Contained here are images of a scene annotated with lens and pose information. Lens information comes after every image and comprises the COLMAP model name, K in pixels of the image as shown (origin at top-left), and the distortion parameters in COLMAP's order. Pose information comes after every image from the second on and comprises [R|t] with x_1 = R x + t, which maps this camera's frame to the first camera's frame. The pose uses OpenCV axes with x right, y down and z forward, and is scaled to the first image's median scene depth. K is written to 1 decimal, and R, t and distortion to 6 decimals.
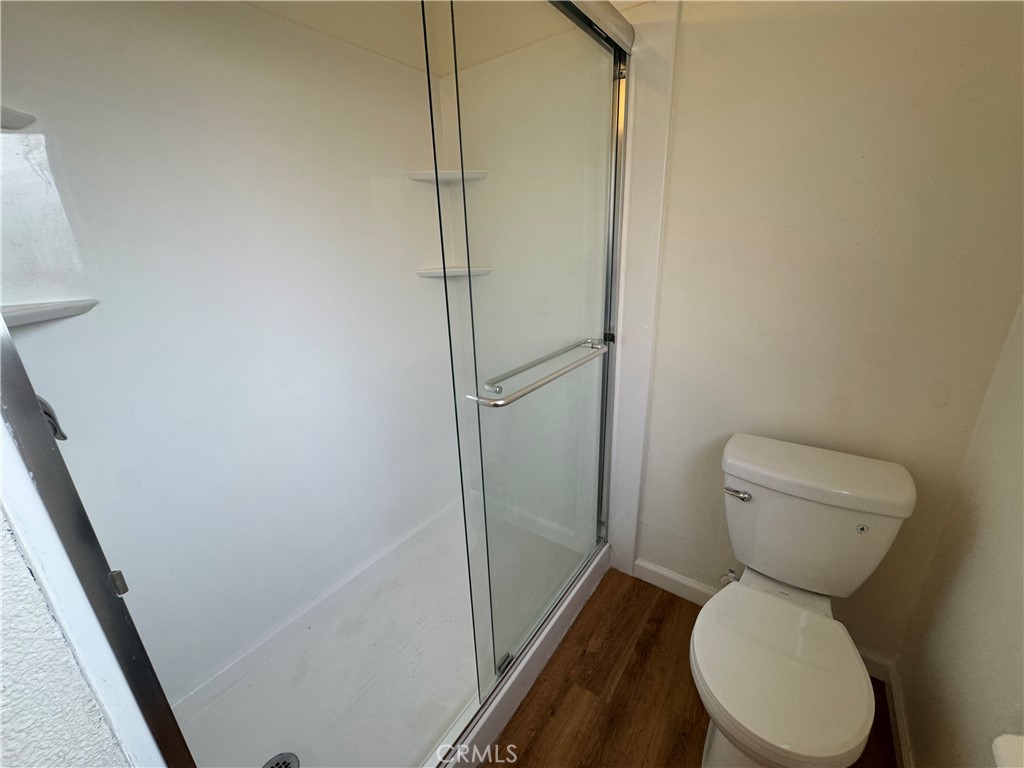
lens RADIAL K [[407.3, 0, 514.7], [0, 407.3, 377.3], [0, 0, 1]] dist [-0.001823, 0.000105]
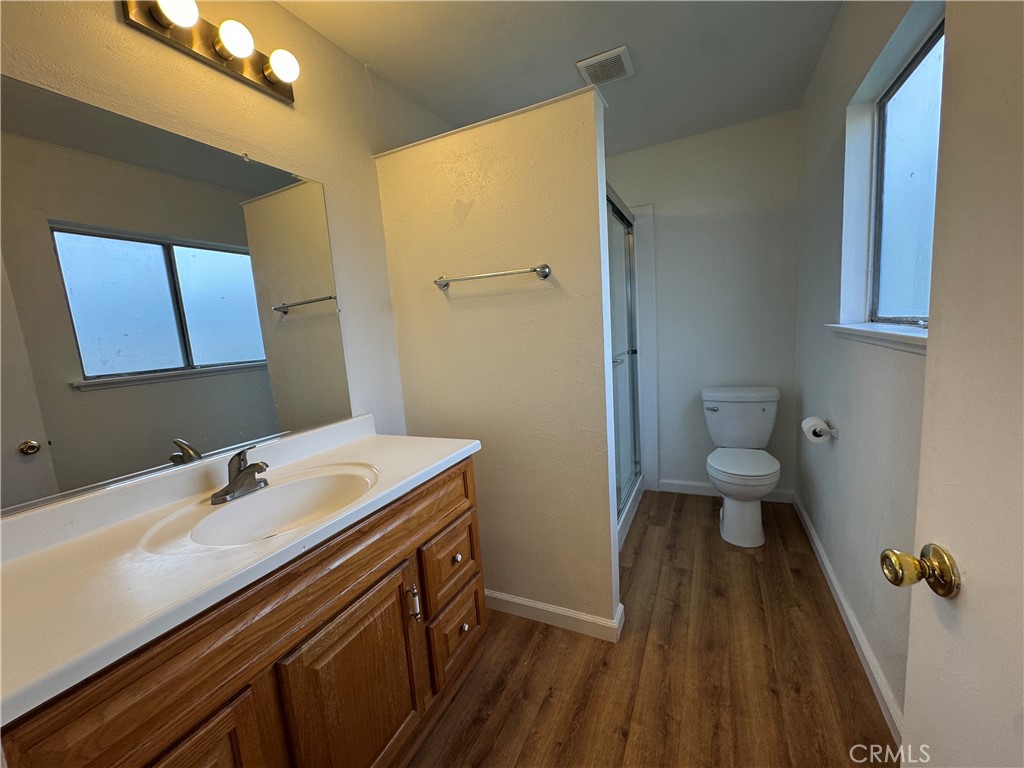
lens RADIAL K [[407.3, 0, 513.2], [0, 407.3, 385.8], [0, 0, 1]] dist [-0.001823, 0.000105]
pose [[0.983511, -0.056688, 0.171733, -0.676293], [0.090281, 0.976713, -0.194632, 0.389257], [-0.156700, 0.206927, 0.965726, -0.753141]]
